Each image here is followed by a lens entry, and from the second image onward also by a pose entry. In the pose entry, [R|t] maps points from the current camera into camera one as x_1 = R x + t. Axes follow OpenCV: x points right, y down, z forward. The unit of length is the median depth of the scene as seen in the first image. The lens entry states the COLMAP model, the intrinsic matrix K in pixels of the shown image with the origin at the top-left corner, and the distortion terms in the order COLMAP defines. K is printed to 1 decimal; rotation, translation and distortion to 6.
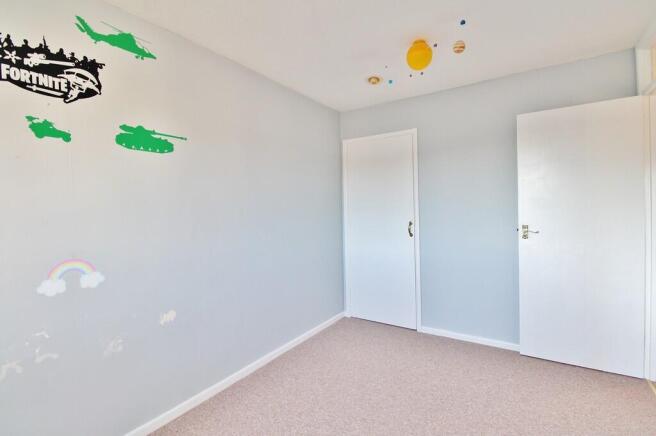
lens RADIAL K [[307.8, 0, 325.8], [0, 307.8, 216.6], [0, 0, 1]] dist [-0.003737, -0.005165]
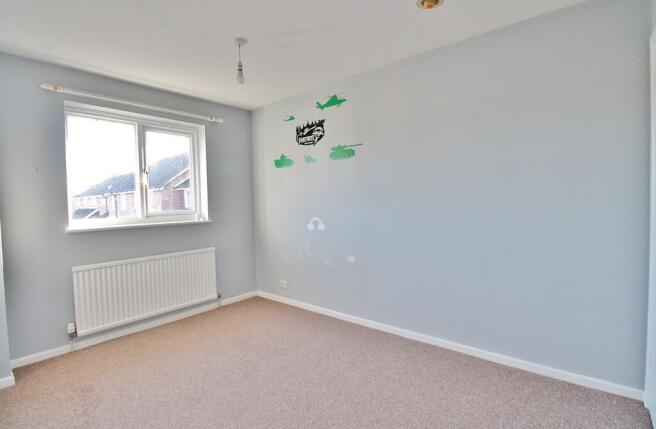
lens RADIAL K [[306.4, 0, 328.4], [0, 306.4, 215.5], [0, 0, 1]] dist [-0.006470, -0.000942]
pose [[-0.090218, 0.071157, -0.993377, 1.334677], [-0.001172, 0.997436, 0.071554, -0.023110], [0.995921, 0.007620, -0.089903, 1.260358]]
